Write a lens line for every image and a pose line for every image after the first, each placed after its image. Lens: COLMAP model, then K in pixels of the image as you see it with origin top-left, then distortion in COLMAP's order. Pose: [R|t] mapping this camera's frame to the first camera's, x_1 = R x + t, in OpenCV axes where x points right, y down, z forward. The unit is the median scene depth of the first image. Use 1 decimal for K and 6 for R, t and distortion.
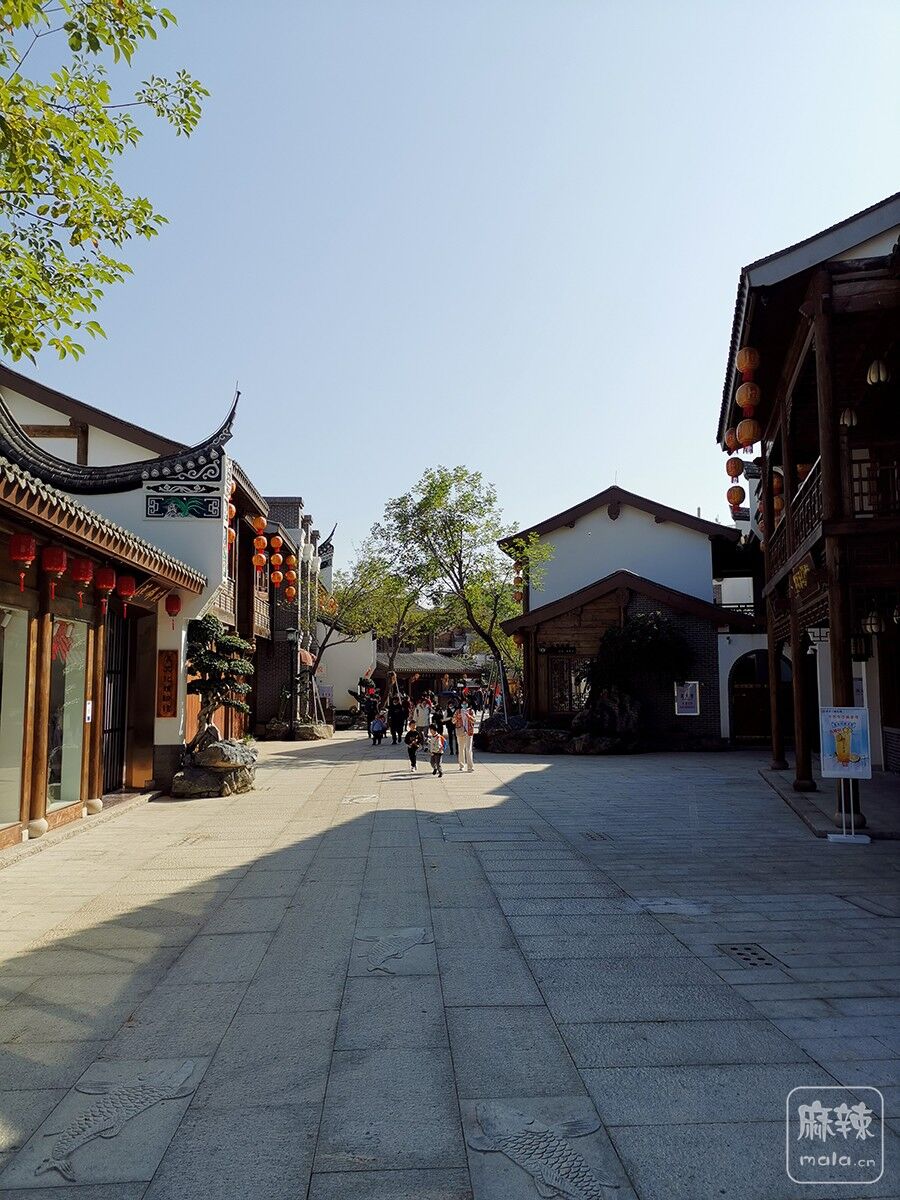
lens RADIAL K [[1001.6, 0, 450.0], [0, 1001.6, 600.0], [0, 0, 1]] dist [0.037593, 0.000122]
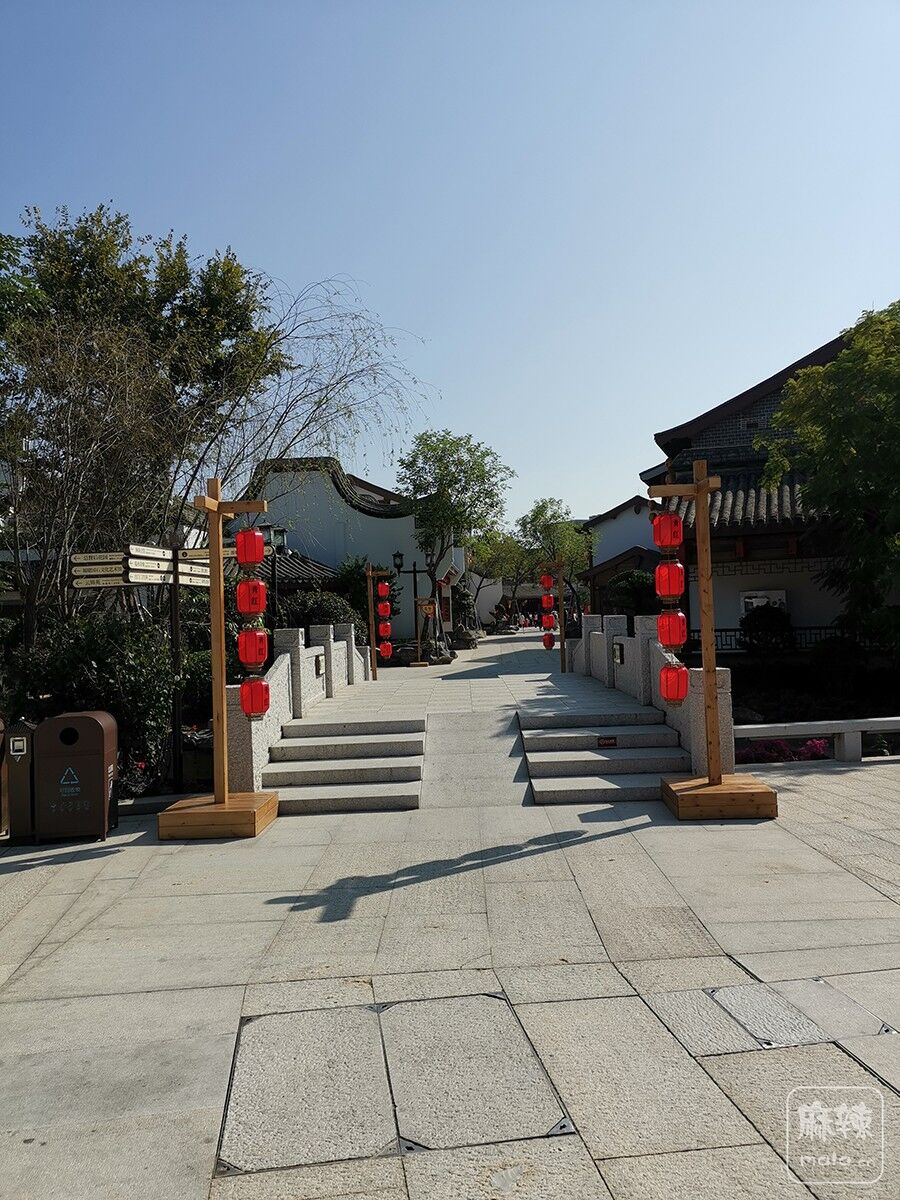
lens RADIAL K [[1001.6, 0, 450.0], [0, 1001.6, 600.0], [0, 0, 1]] dist [0.037593, 0.000122]
pose [[0.994649, -0.032250, -0.098153, -0.002094], [0.039553, 0.996518, 0.073393, -0.072960], [0.095444, -0.076883, 0.992461, -0.873681]]
